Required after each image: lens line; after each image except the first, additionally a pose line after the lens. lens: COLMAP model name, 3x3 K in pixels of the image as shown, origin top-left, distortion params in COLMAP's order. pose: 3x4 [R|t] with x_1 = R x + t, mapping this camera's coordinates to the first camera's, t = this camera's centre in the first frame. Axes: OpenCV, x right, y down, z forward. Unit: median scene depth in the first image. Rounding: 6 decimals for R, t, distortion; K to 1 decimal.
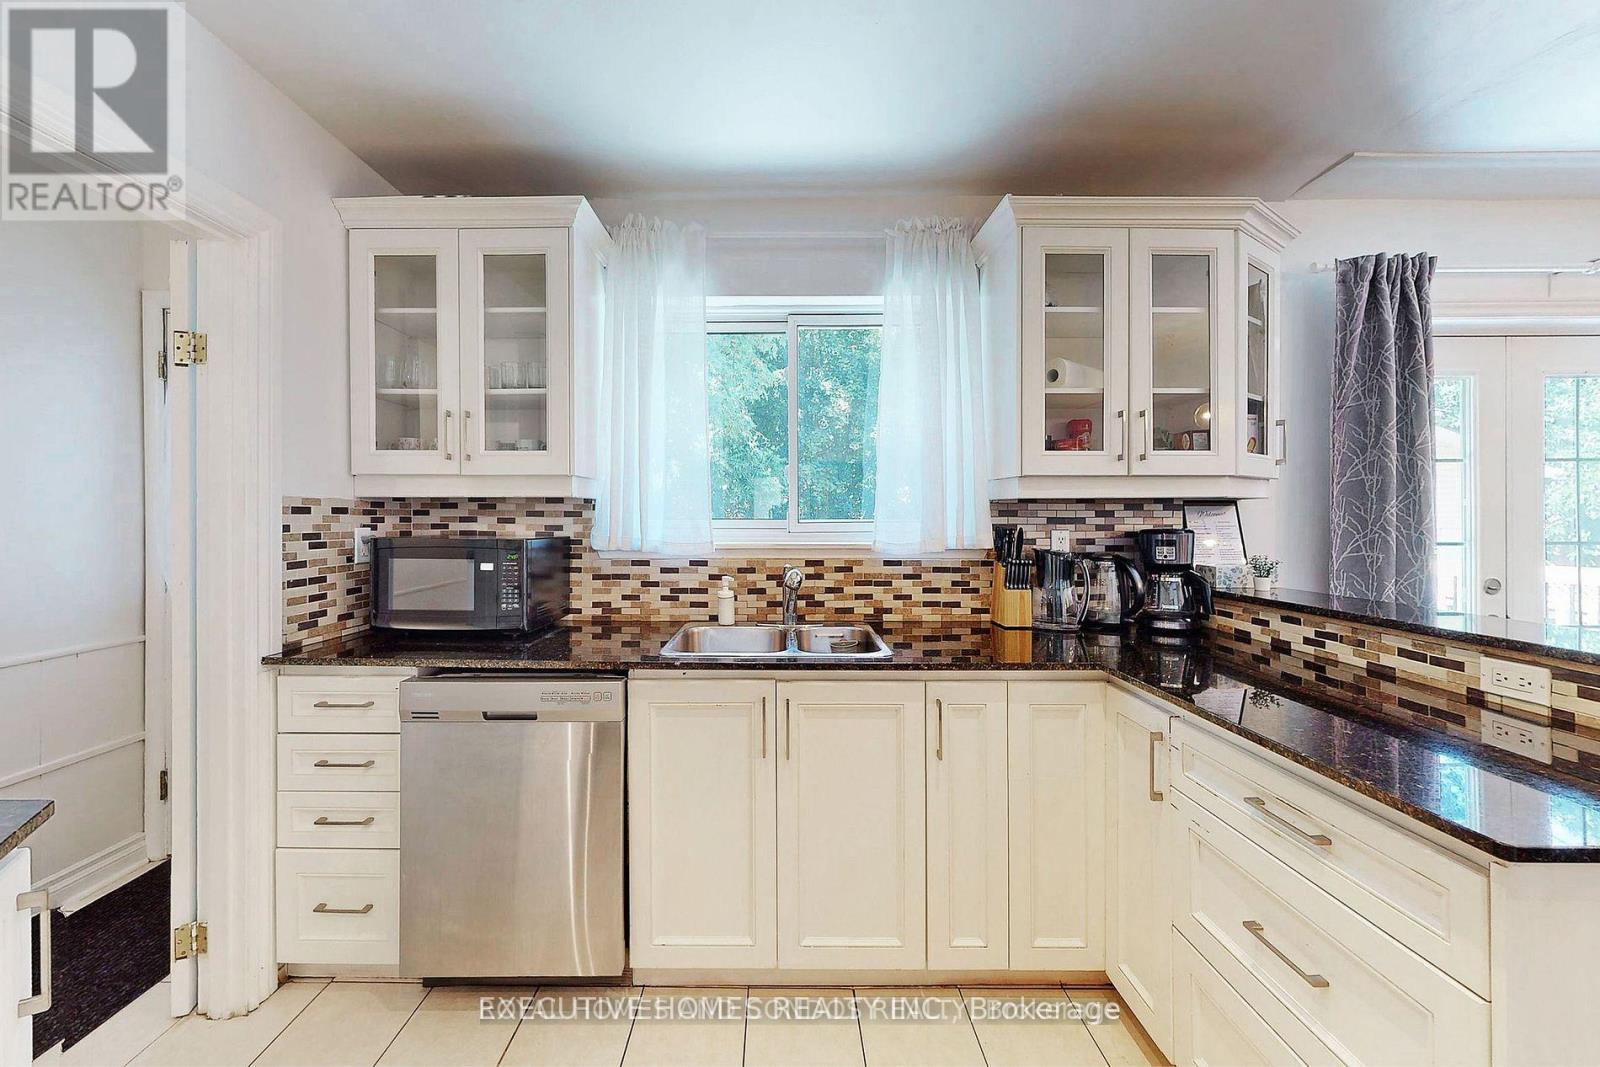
lens RADIAL K [[588.8, 0, 795.6], [0, 588.8, 513.3], [0, 0, 1]] dist [-0.002283, -0.000209]
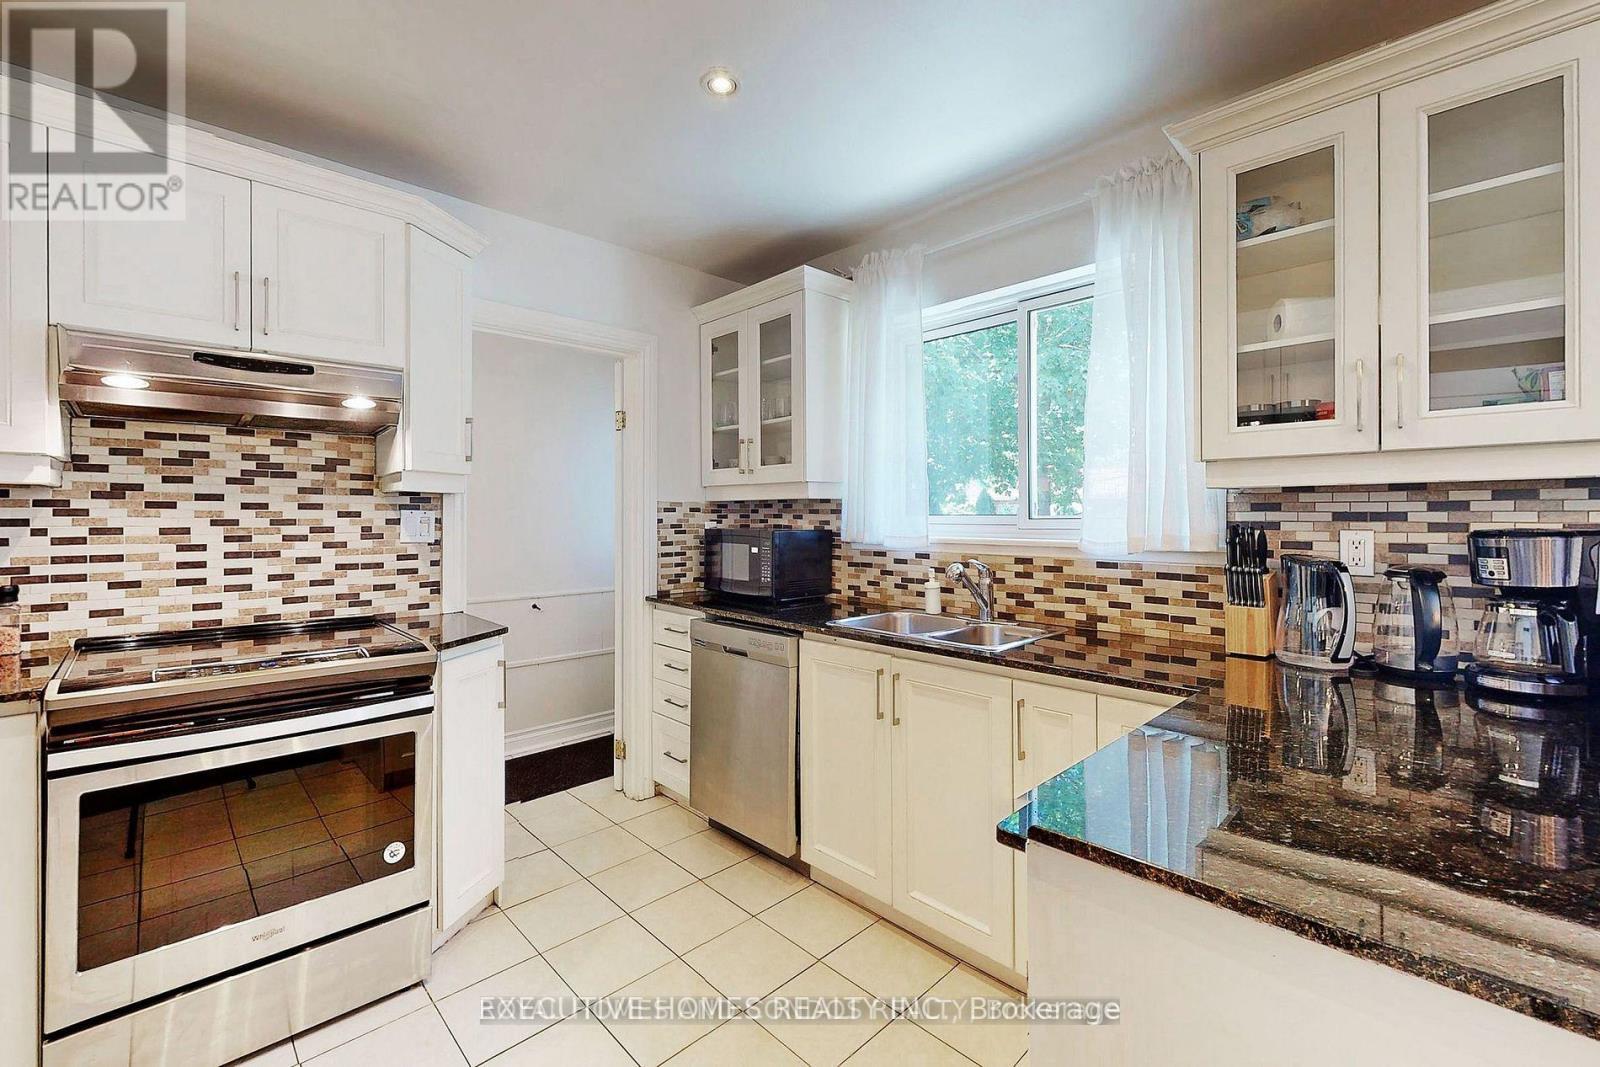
lens RADIAL K [[692.6, 0, 796.3], [0, 692.6, 510.4], [0, 0, 1]] dist [-0.000472, 0.000058]
pose [[0.687941, -0.007475, -0.725728, 0.608550], [0.005301, 0.999972, -0.005274, 0.006081], [0.725747, -0.000219, 0.687962, -0.046750]]
